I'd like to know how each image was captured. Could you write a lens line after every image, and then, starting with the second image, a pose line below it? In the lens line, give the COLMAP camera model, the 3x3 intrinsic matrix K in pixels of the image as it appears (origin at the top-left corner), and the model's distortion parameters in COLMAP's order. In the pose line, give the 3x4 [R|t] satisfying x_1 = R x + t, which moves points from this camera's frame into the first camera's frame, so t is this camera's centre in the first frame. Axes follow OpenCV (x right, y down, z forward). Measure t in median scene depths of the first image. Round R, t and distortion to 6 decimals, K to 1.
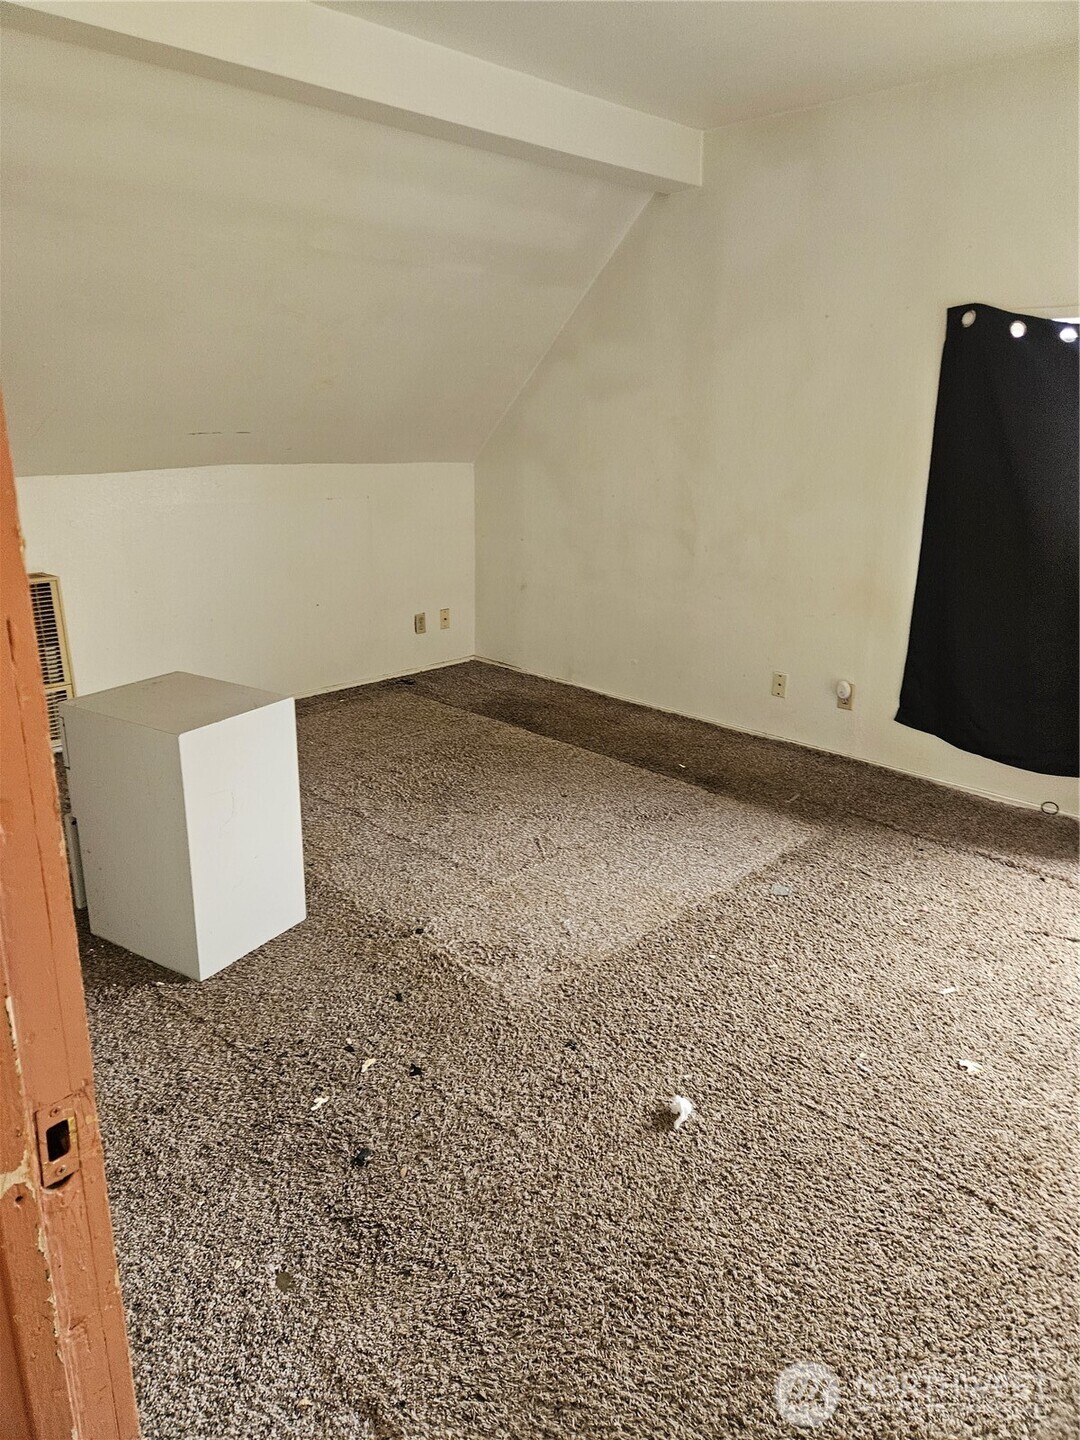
lens RADIAL K [[974.8, 0, 533.6], [0, 974.8, 712.1], [0, 0, 1]] dist [0.025950, -0.004779]
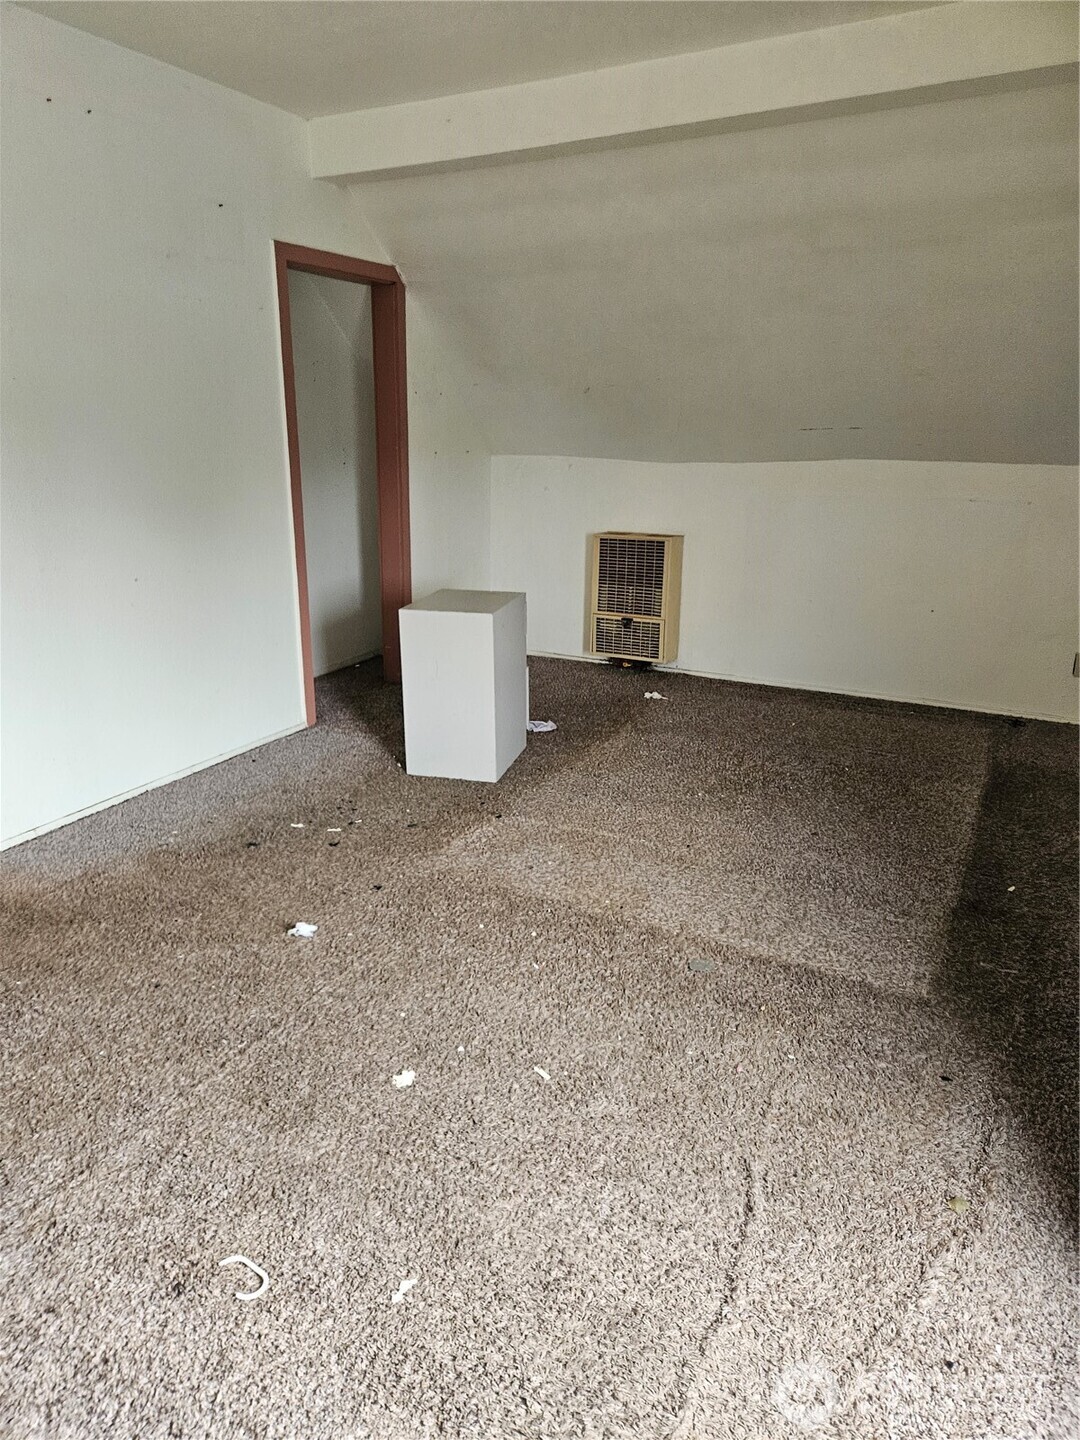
lens RADIAL K [[974.8, 0, 532.4], [0, 974.8, 725.4], [0, 0, 1]] dist [0.025950, -0.004779]
pose [[0.281300, 0.296979, -0.912510, 0.843002], [-0.287788, 0.933246, 0.215011, -0.142121], [0.915450, 0.202127, 0.347989, 0.466085]]
